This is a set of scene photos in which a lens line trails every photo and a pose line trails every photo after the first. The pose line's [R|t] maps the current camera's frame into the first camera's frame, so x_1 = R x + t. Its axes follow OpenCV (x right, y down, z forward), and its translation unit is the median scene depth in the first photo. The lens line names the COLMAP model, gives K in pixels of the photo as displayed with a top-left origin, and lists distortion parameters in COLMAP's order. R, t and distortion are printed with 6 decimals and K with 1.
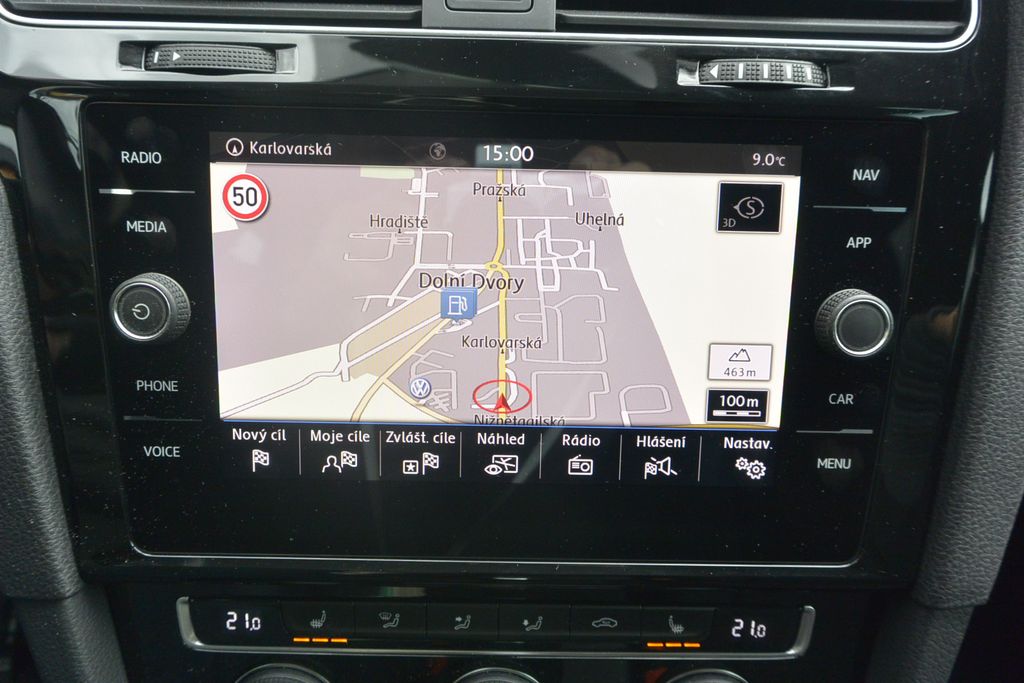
lens RADIAL K [[811.9, 0, 509.3], [0, 811.9, 336.5], [0, 0, 1]] dist [0.022384, -0.012393]
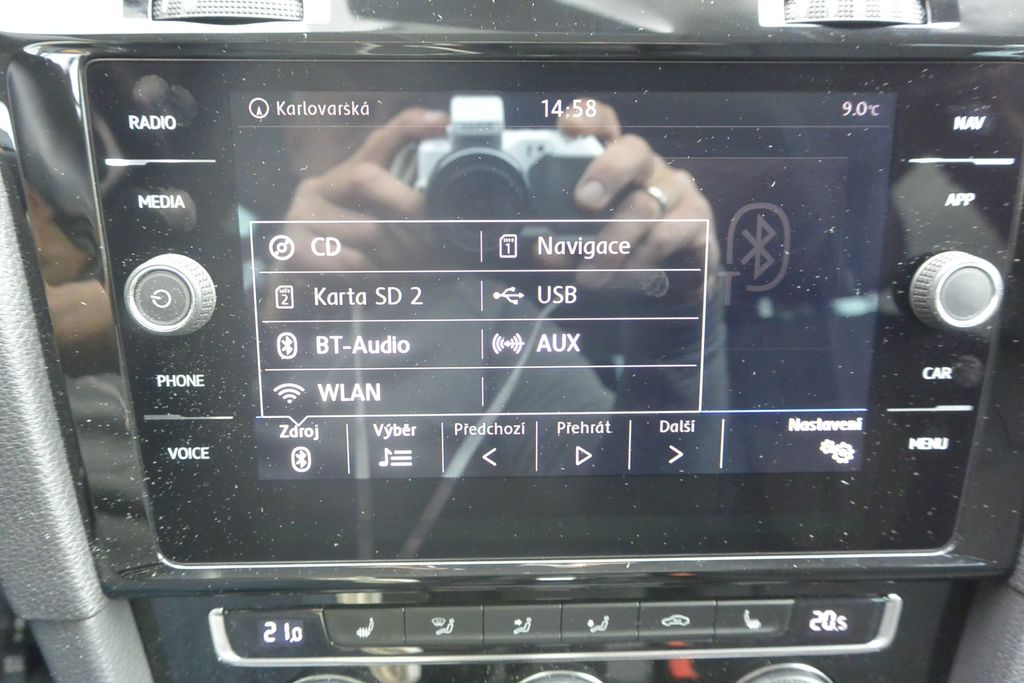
lens RADIAL K [[811.9, 0, 513.8], [0, 811.9, 337.3], [0, 0, 1]] dist [0.022384, -0.012393]
pose [[0.999456, -0.027786, 0.017766, -0.081430], [0.027024, 0.998762, 0.041755, -0.014415], [-0.018904, -0.041252, 0.998970, 0.102762]]
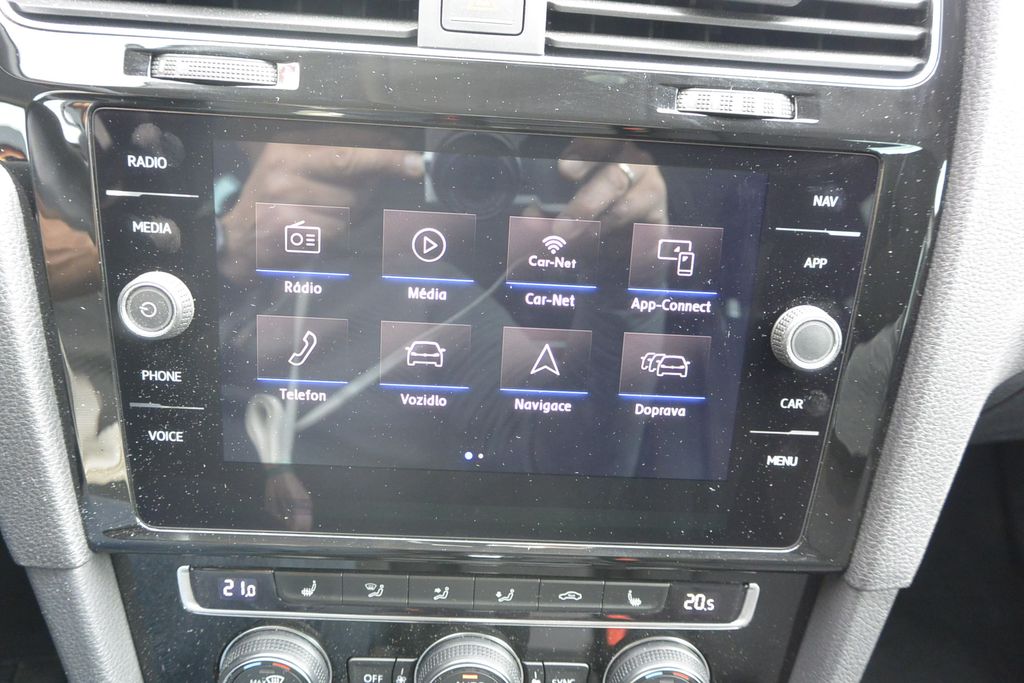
lens RADIAL K [[811.9, 0, 512.6], [0, 811.9, 347.2], [0, 0, 1]] dist [0.022384, -0.012393]
pose [[0.998988, 0.028343, 0.034929, -0.009956], [-0.030943, 0.996607, 0.076273, -0.072597], [-0.032648, -0.077276, 0.996475, -0.078251]]
